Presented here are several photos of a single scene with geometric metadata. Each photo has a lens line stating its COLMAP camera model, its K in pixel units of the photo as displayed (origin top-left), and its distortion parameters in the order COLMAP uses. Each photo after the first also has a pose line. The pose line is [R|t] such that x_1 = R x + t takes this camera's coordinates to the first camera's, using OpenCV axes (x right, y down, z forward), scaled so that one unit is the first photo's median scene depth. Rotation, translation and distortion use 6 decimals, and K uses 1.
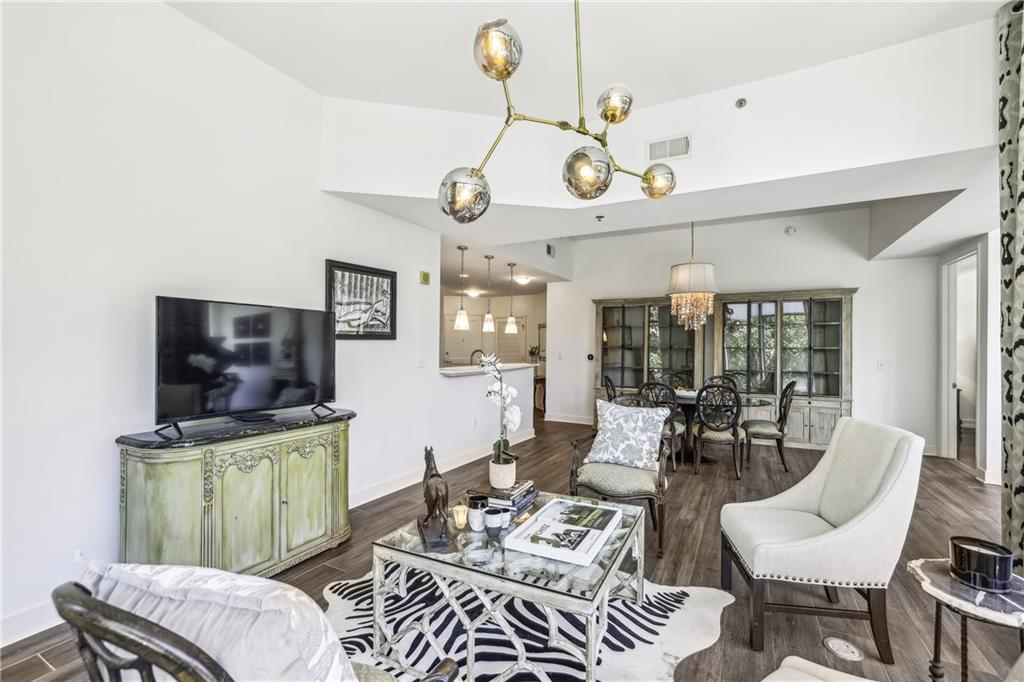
lens RADIAL K [[438.2, 0, 503.4], [0, 438.2, 351.3], [0, 0, 1]] dist [-0.027988, 0.012070]
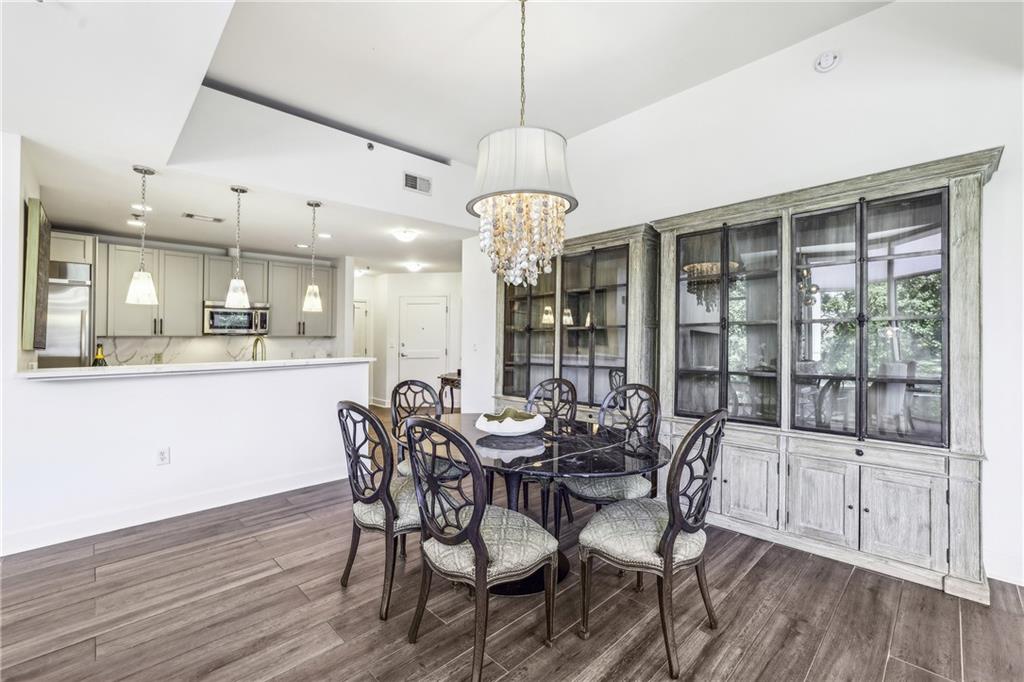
lens RADIAL K [[438.2, 0, 511.6], [0, 438.2, 349.4], [0, 0, 1]] dist [-0.027988, 0.012070]
pose [[0.958189, -0.009307, -0.285986, 0.509954], [0.010911, 0.999932, 0.004015, 0.015412], [0.285930, -0.006967, 0.958225, 0.515225]]
